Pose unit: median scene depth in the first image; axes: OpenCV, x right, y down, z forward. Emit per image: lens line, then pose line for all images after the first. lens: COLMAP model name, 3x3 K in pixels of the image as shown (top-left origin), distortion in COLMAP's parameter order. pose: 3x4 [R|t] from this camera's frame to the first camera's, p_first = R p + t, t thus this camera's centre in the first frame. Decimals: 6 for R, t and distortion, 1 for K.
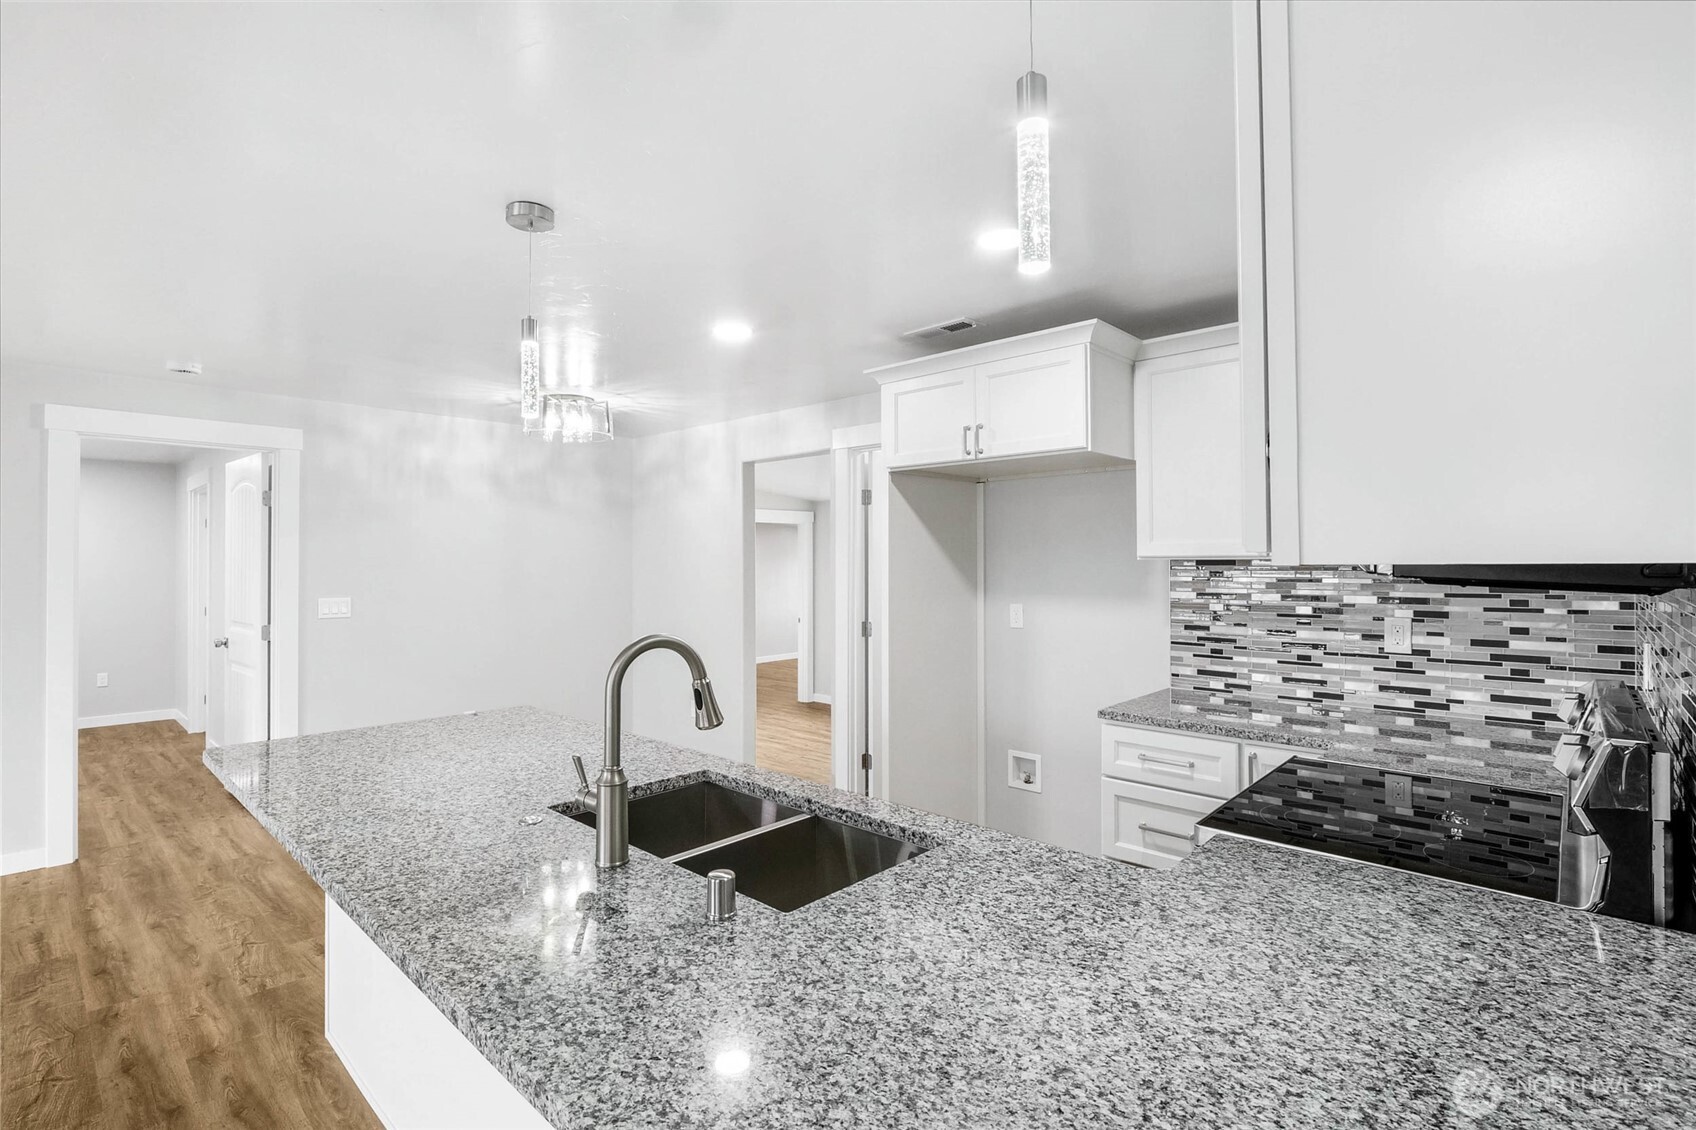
lens RADIAL K [[796.2, 0, 849.0], [0, 796.2, 562.7], [0, 0, 1]] dist [-0.013065, 0.000094]
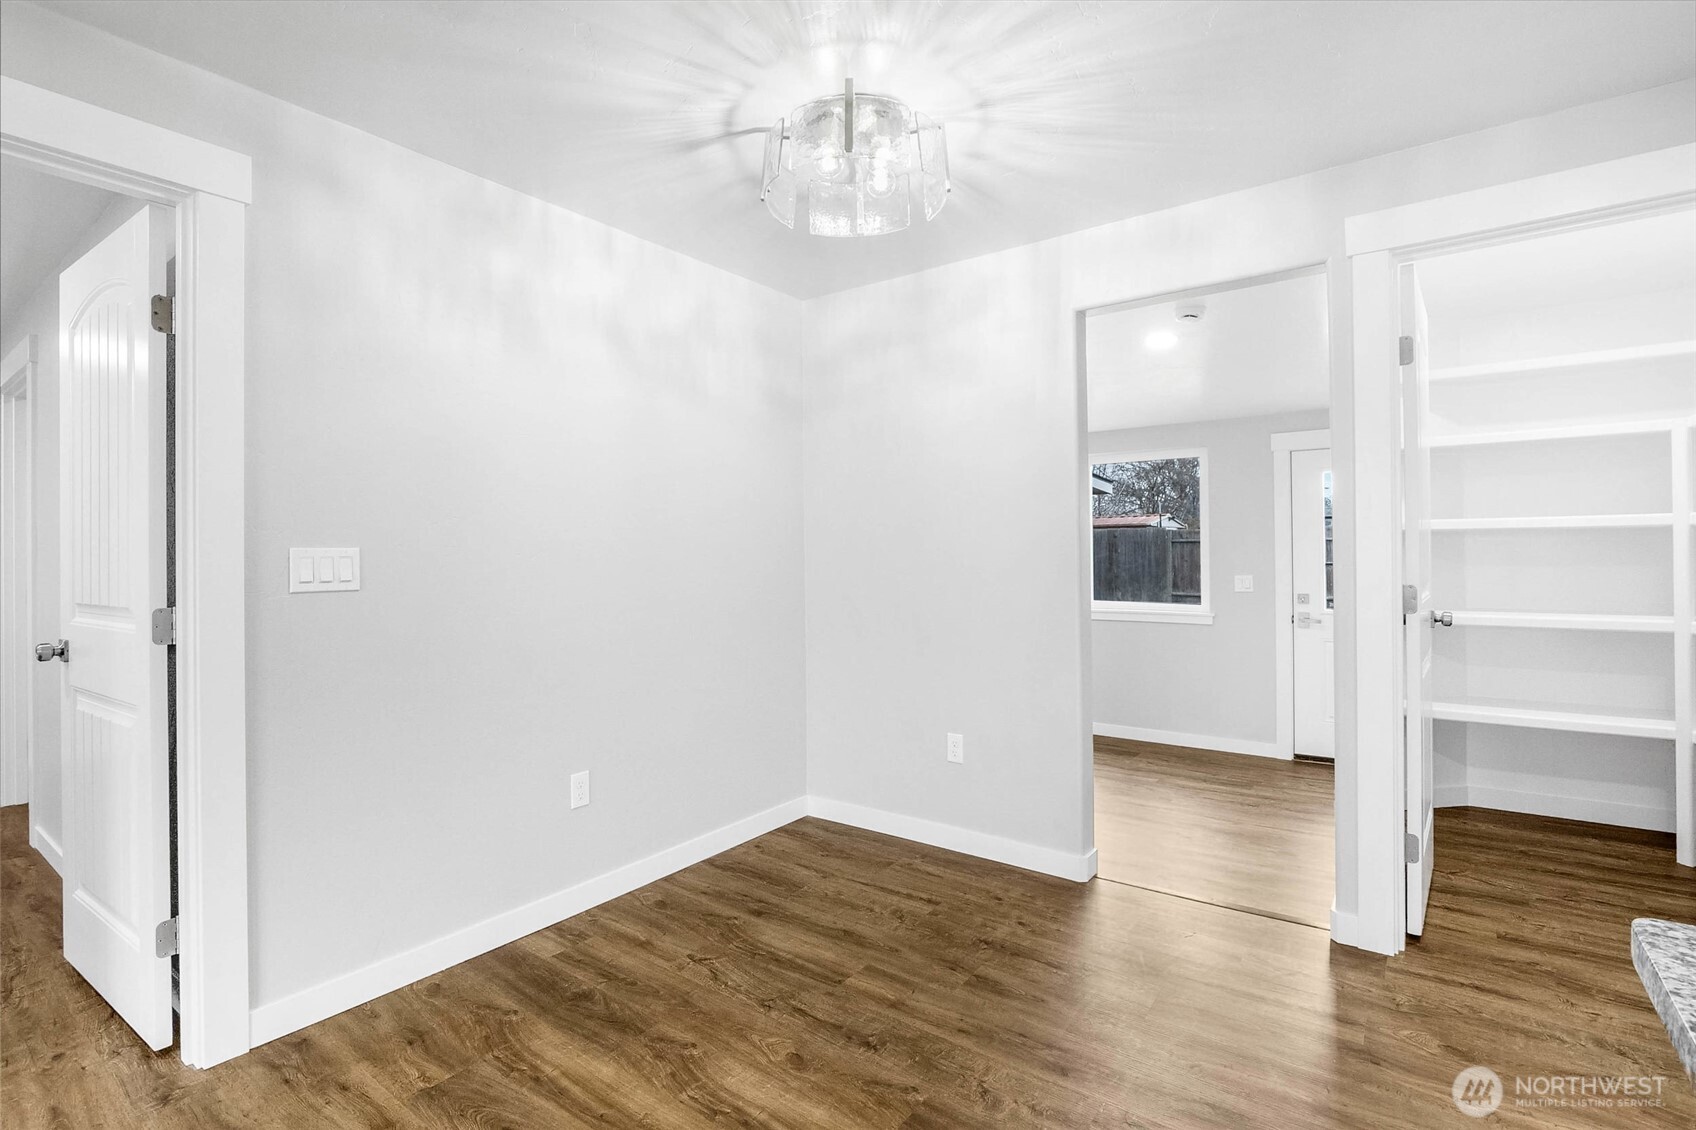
lens RADIAL K [[796.2, 0, 849.6], [0, 796.2, 558.4], [0, 0, 1]] dist [-0.013065, 0.000094]
pose [[0.993243, -0.011390, 0.115489, -0.394796], [0.011751, 0.999928, -0.002452, 0.054769], [-0.115453, 0.003793, 0.993306, 0.503561]]
